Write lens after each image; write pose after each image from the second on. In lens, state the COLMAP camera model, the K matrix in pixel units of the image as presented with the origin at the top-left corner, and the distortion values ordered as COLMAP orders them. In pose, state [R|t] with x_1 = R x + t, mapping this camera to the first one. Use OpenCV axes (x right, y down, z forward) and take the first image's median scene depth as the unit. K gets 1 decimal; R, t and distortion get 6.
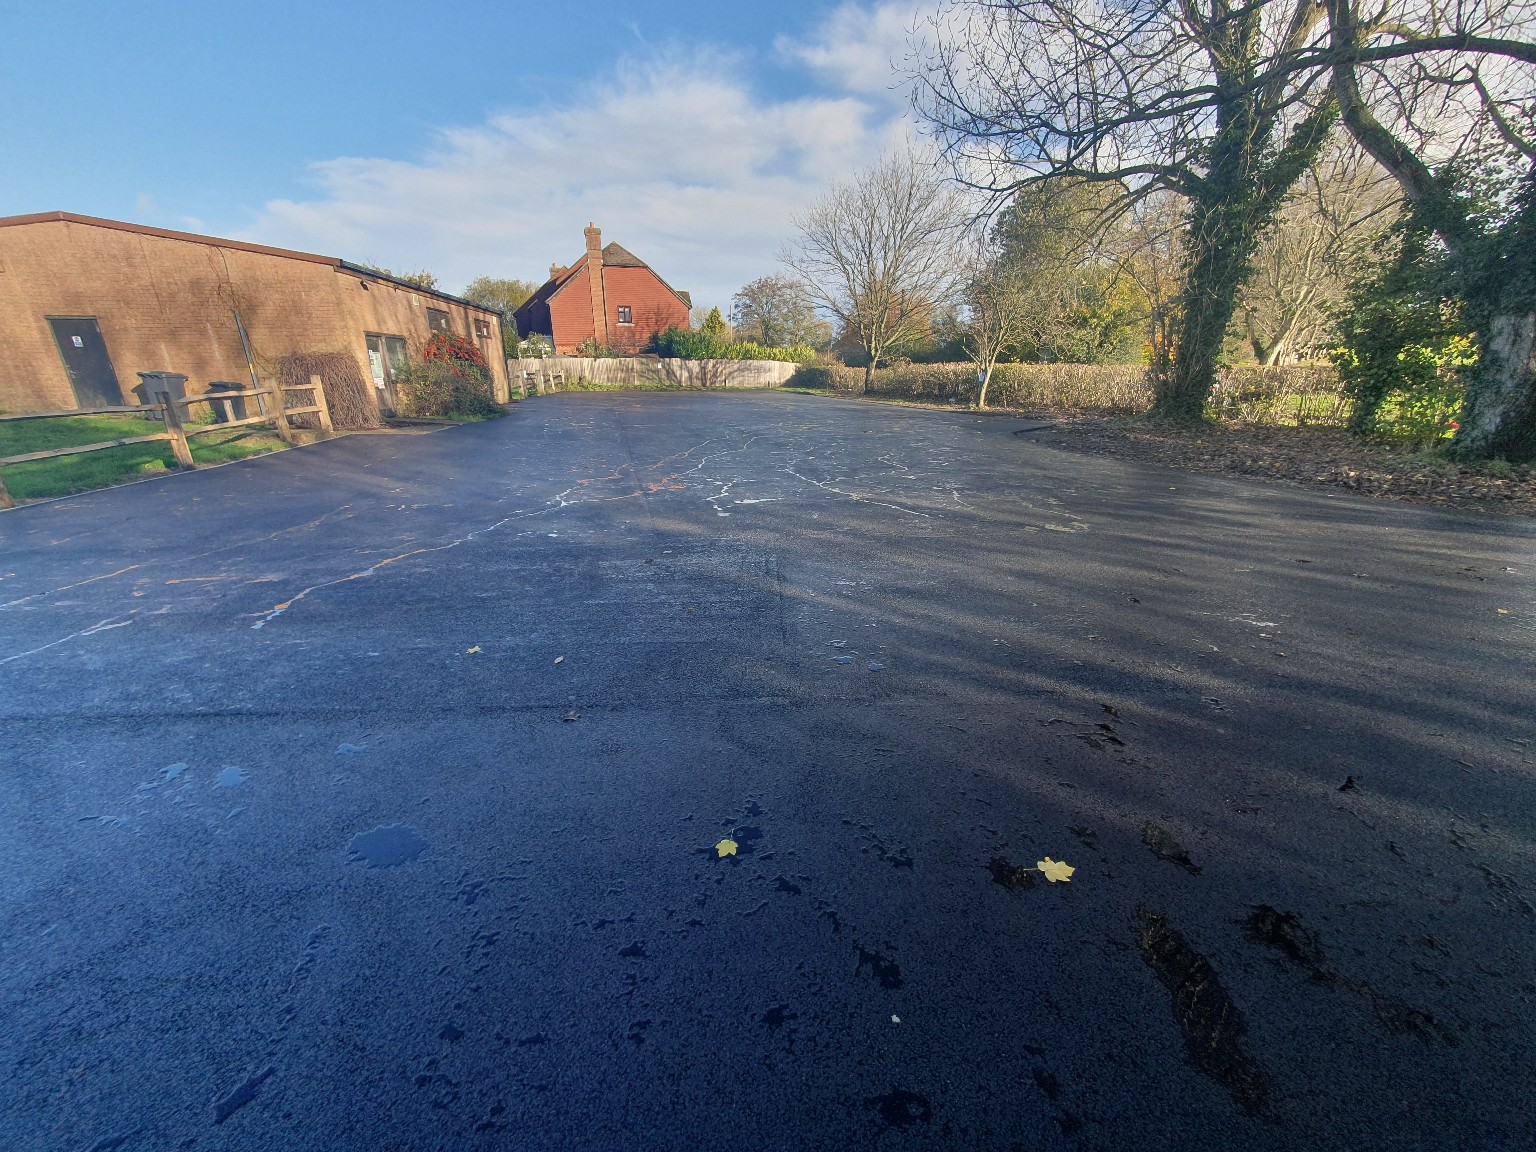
lens RADIAL K [[610.3, 0, 768.0], [0, 610.3, 576.0], [0, 0, 1]] dist [0.001119, -0.000088]
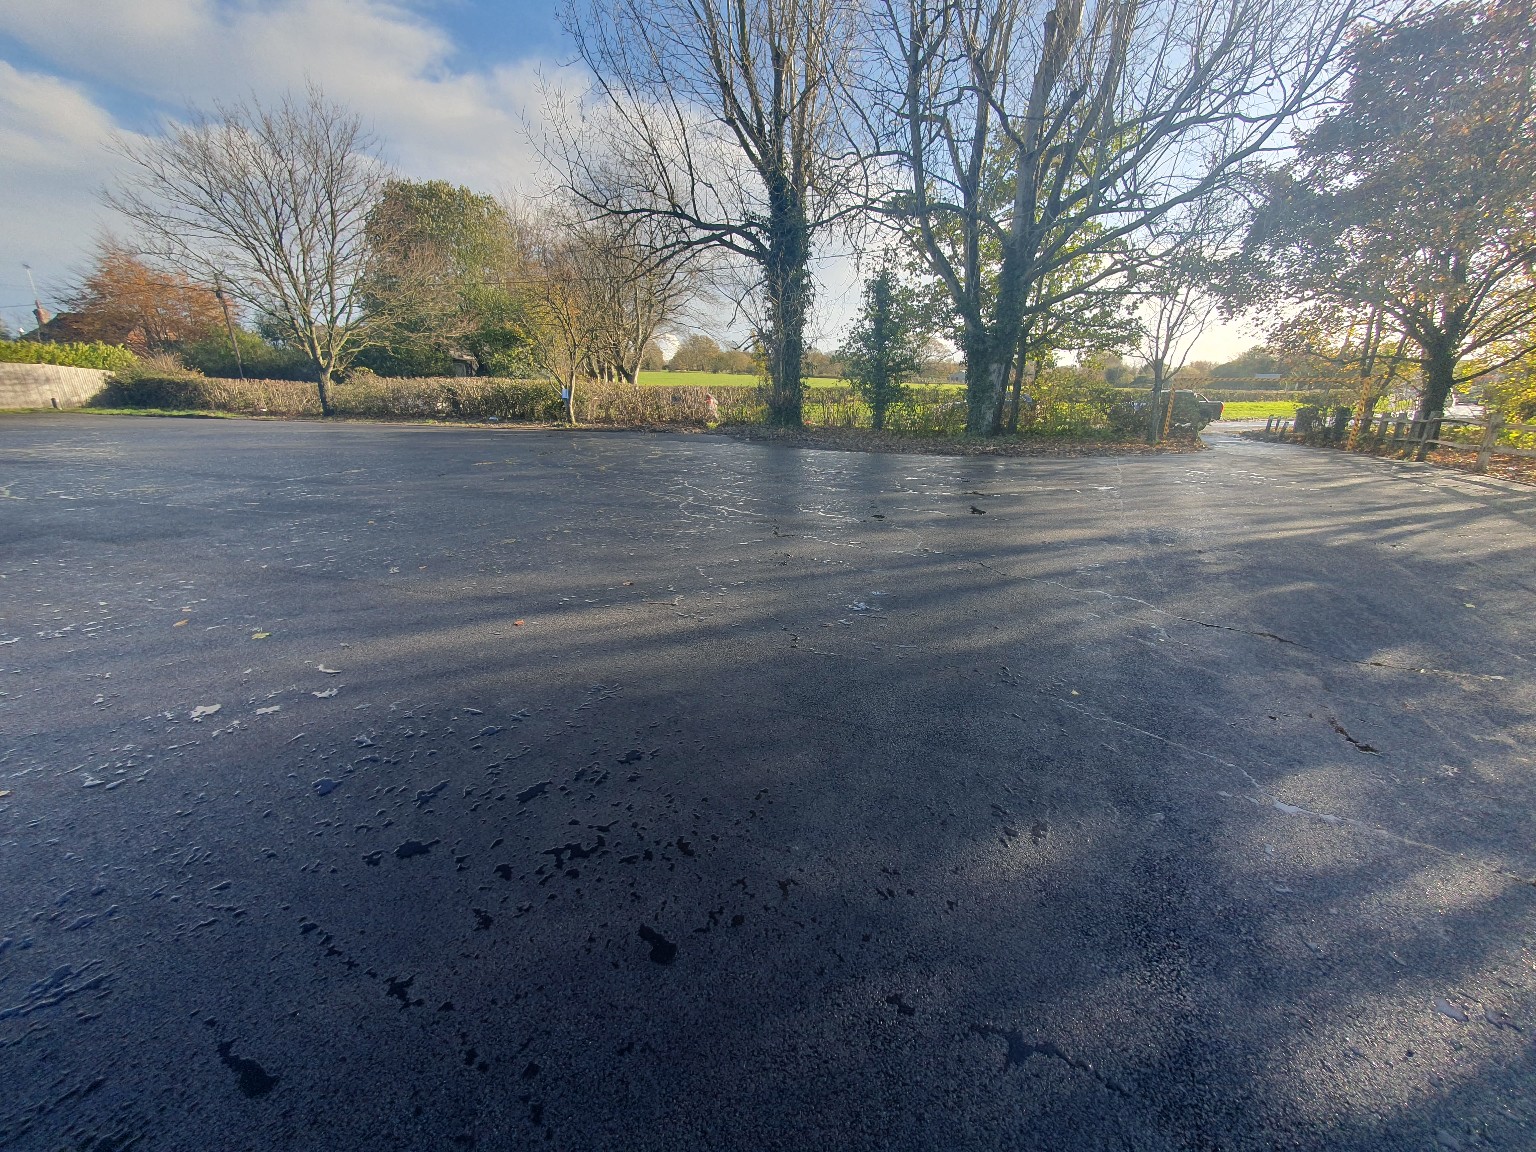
lens RADIAL K [[614.5, 0, 768.0], [0, 614.5, 576.0], [0, 0, 1]] dist [0.001332, 0.000519]
pose [[0.486534, -0.246867, 0.838058, -0.211581], [0.268786, 0.955018, 0.125276, -0.044801], [-0.831287, 0.164307, 0.531003, 0.137642]]
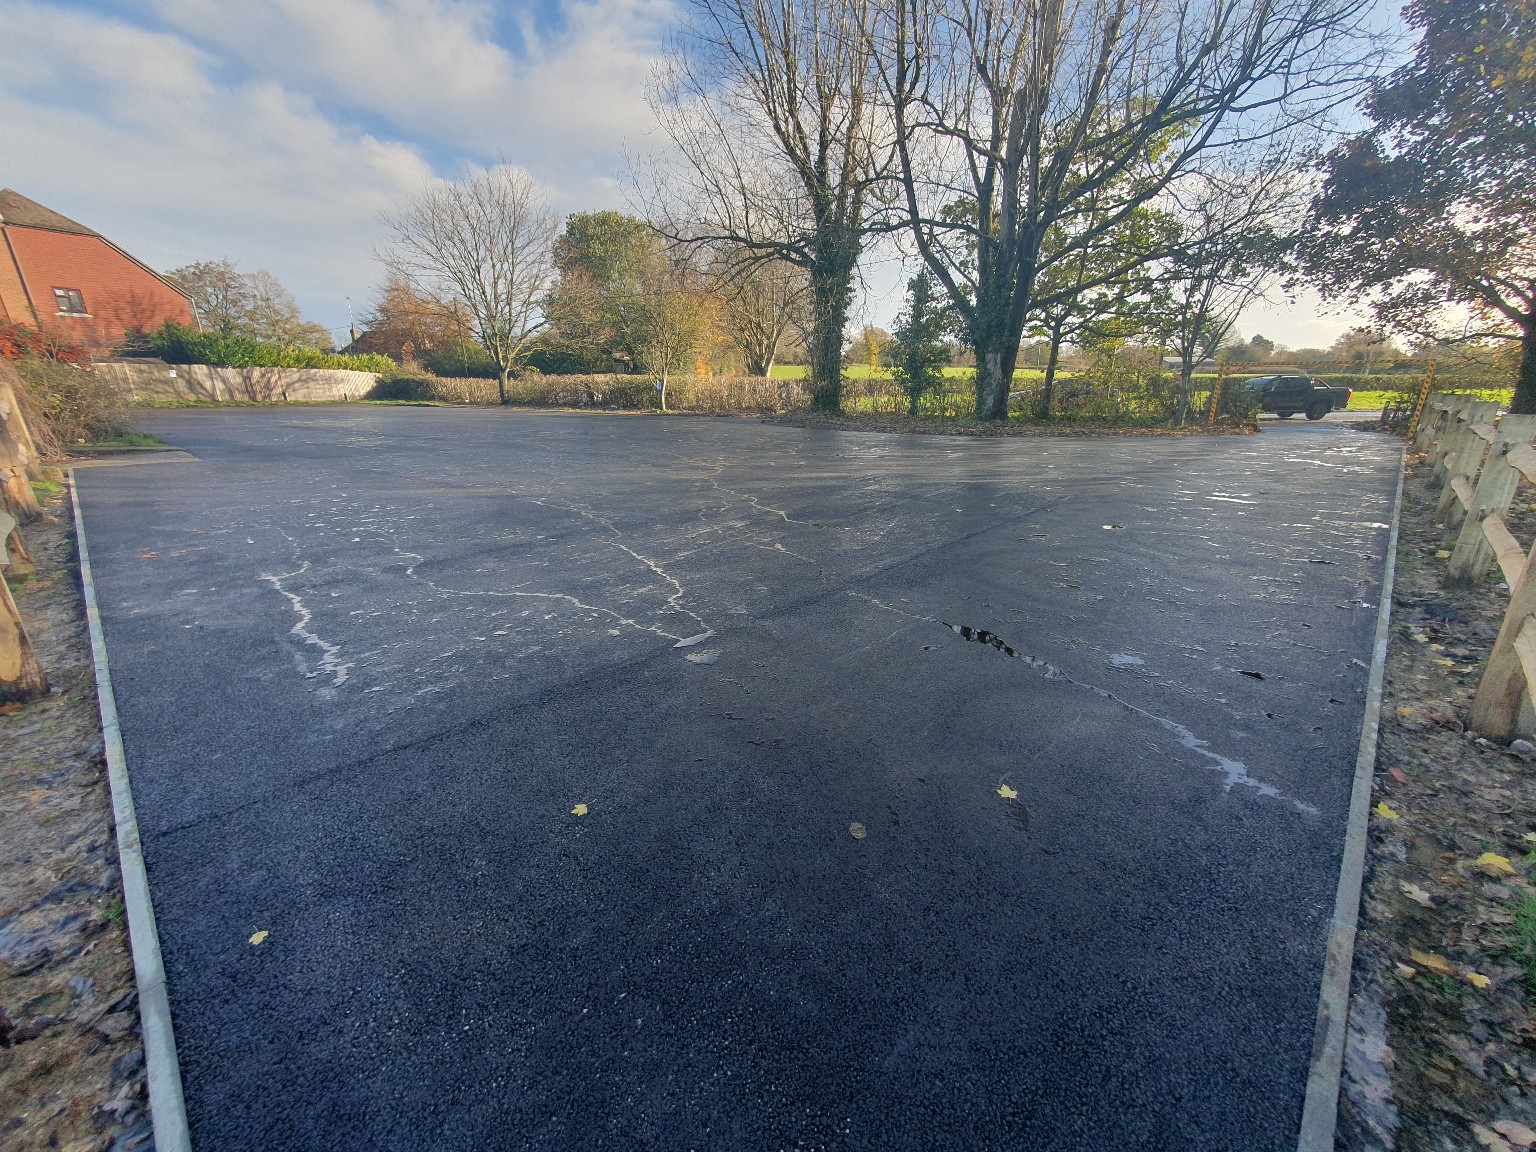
lens RADIAL K [[610.3, 0, 768.0], [0, 610.3, 576.0], [0, 0, 1]] dist [0.001119, -0.000088]
pose [[0.710336, -0.211736, 0.671261, -0.212847], [0.224898, 0.971965, 0.068599, 0.004500], [-0.666966, 0.102237, 0.738040, -0.002660]]
